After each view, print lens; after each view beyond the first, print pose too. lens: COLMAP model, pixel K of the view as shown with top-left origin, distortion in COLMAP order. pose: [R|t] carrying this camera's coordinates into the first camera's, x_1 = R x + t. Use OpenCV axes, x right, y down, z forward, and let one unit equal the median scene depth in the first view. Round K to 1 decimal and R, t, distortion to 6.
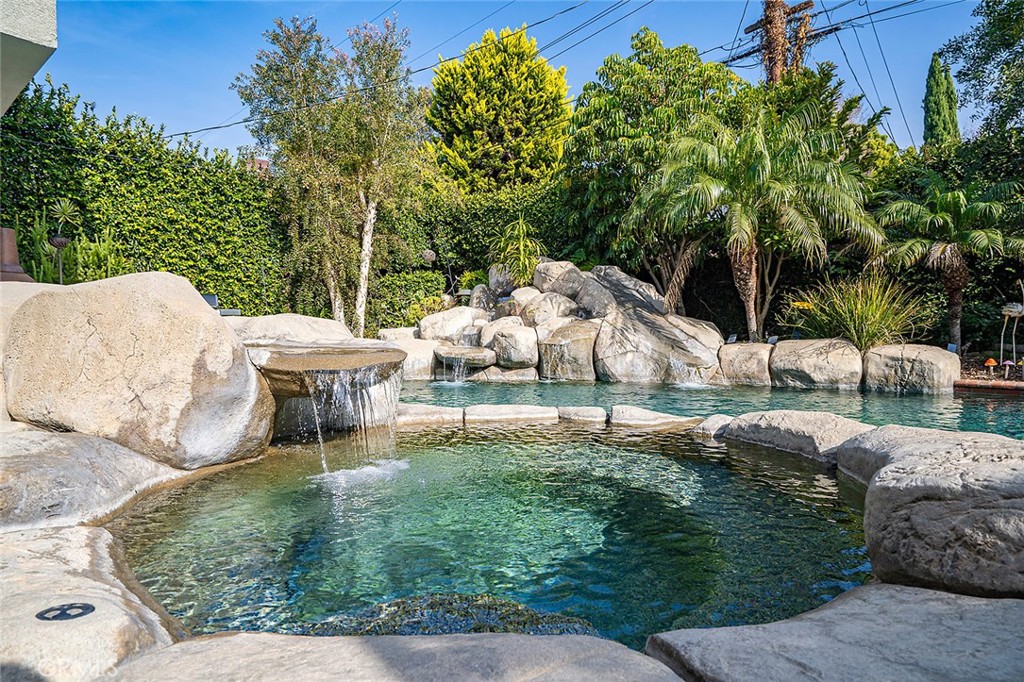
lens RADIAL K [[588.4, 0, 514.6], [0, 588.4, 347.1], [0, 0, 1]] dist [0.011104, -0.001316]
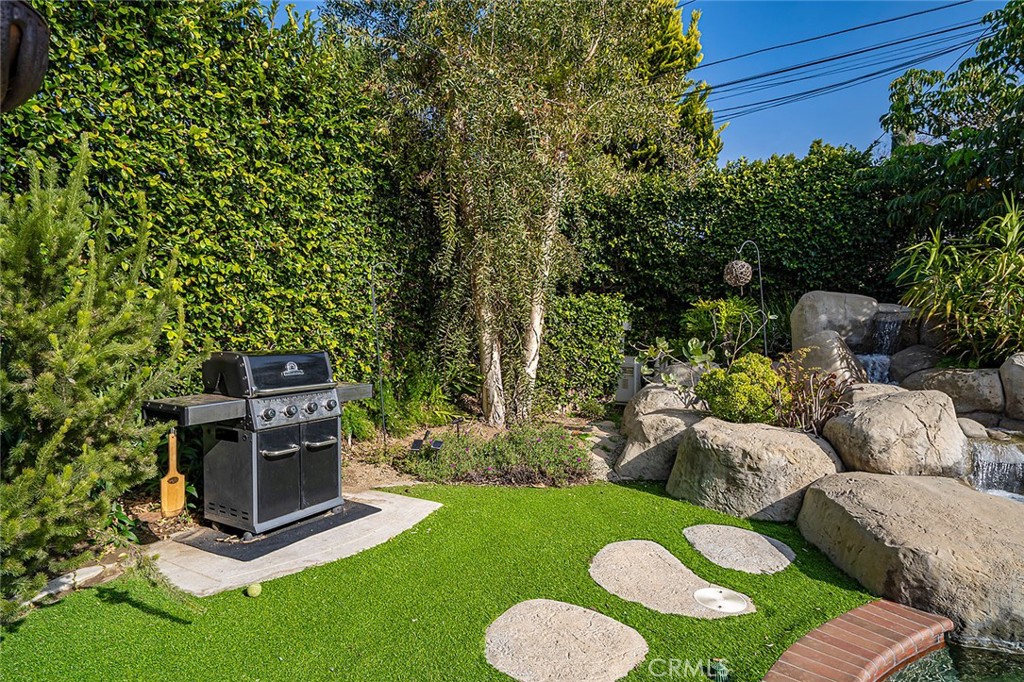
lens RADIAL K [[557.6, 0, 506.1], [0, 557.6, 344.4], [0, 0, 1]] dist [0.004630, 0.000195]
pose [[0.975618, 0.011434, 0.219177, -0.579880], [-0.009096, 0.999890, -0.011673, -0.111855], [-0.219286, 0.009395, 0.975615, 0.751224]]
